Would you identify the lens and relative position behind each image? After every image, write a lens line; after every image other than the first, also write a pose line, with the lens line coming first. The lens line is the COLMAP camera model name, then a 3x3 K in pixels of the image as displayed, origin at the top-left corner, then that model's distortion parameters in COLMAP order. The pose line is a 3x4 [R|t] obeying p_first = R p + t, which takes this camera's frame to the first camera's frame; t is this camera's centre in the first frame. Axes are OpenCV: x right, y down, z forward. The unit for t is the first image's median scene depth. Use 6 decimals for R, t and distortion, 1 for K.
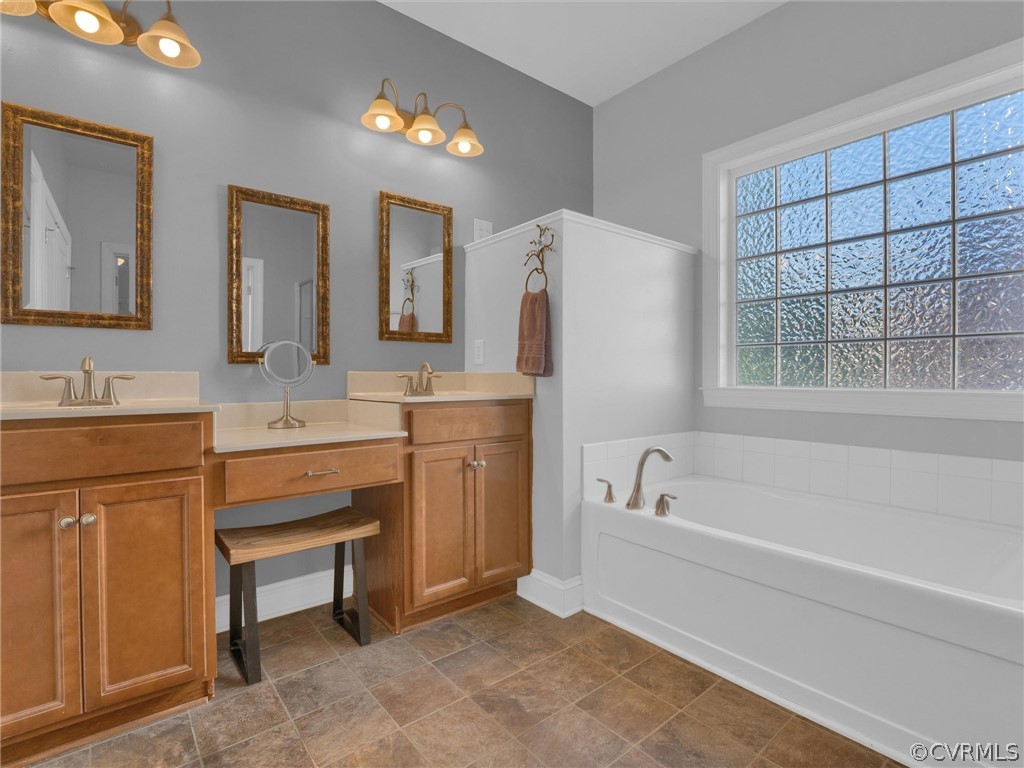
lens RADIAL K [[496.8, 0, 515.1], [0, 496.8, 380.2], [0, 0, 1]] dist [-0.023875, 0.001391]
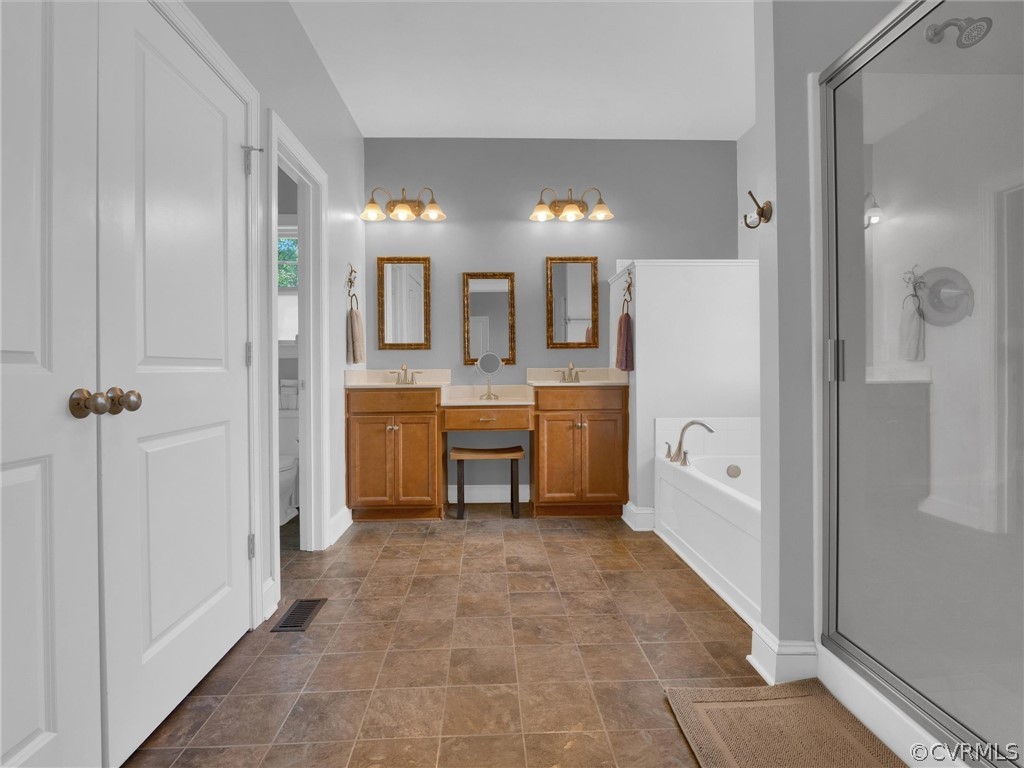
lens RADIAL K [[526.0, 0, 512.9], [0, 526.0, 379.5], [0, 0, 1]] dist [-0.020427, -0.000017]
pose [[0.800747, 0.005146, -0.598980, 0.785231], [0.000345, 0.999959, 0.009053, 0.004466], [0.599003, -0.007456, 0.800712, -0.520036]]
